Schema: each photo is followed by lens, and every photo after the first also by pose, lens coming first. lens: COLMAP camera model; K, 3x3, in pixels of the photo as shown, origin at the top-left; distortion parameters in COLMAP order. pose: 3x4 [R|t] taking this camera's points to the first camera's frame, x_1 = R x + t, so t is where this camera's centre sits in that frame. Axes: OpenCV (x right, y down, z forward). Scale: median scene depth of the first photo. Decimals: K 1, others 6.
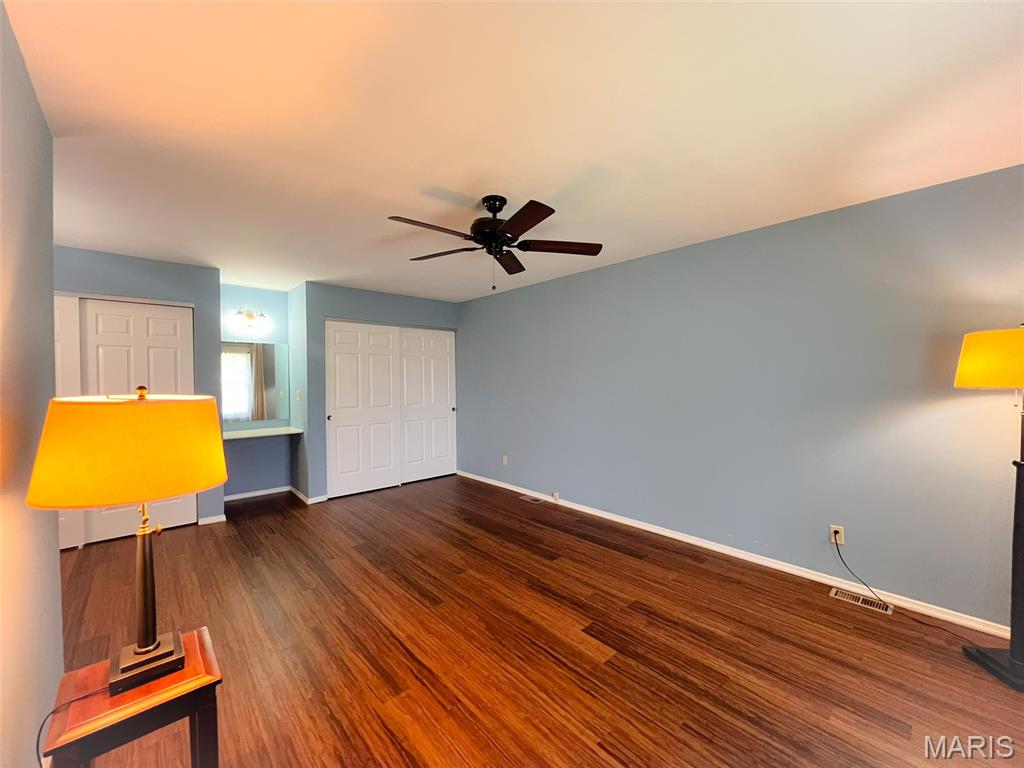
lens RADIAL K [[408.1, 0, 511.2], [0, 408.1, 383.6], [0, 0, 1]] dist [-0.000290, -0.000024]
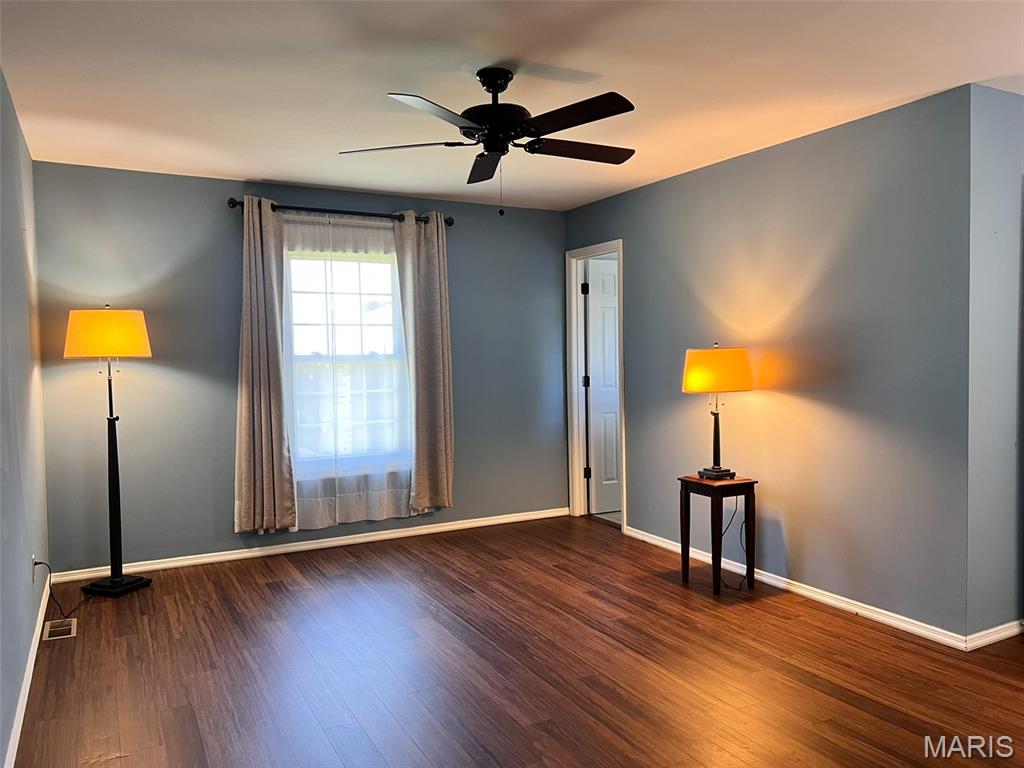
lens RADIAL K [[759.1, 0, 513.1], [0, 759.1, 385.7], [0, 0, 1]] dist [0.012403, -0.010435]
pose [[-0.969692, 0.004146, 0.244295, -0.422085], [0.020967, 0.997580, 0.066293, -0.023525], [-0.243429, 0.069406, -0.967432, 2.531969]]
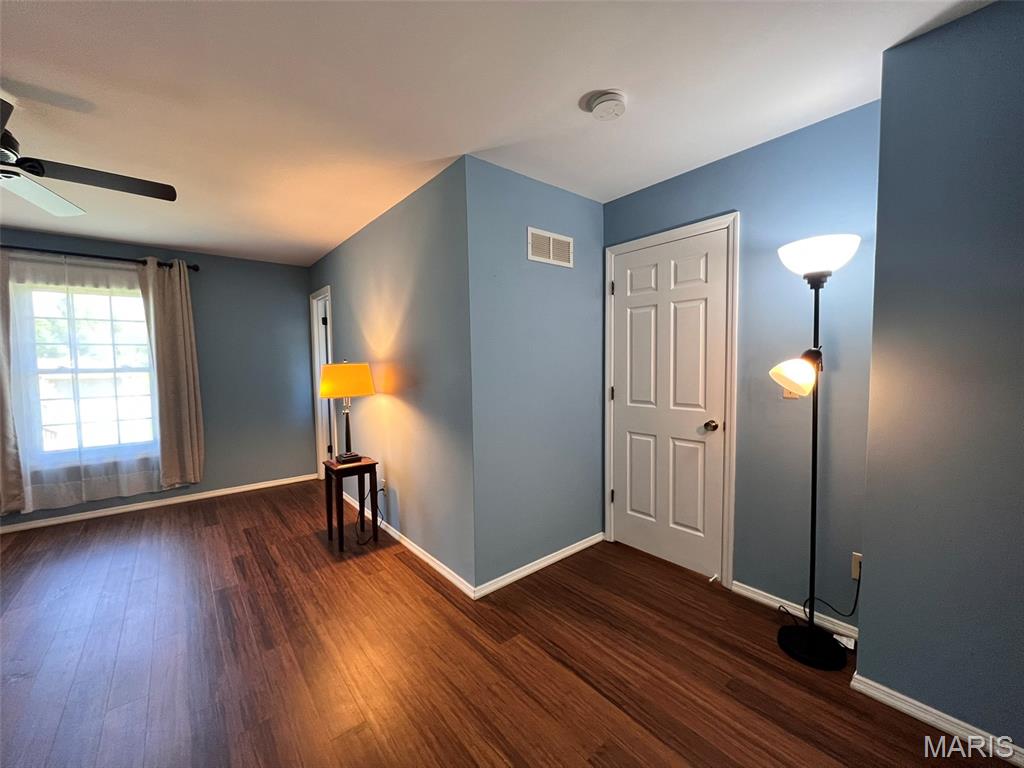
lens RADIAL K [[410.4, 0, 512.5], [0, 410.4, 382.9], [0, 0, 1]] dist [-0.003167, 0.000349]
pose [[-0.998257, 0.012600, 0.057662, -1.088735], [0.016755, 0.997253, 0.072151, -0.004509], [-0.056594, 0.072991, -0.995726, 1.881517]]
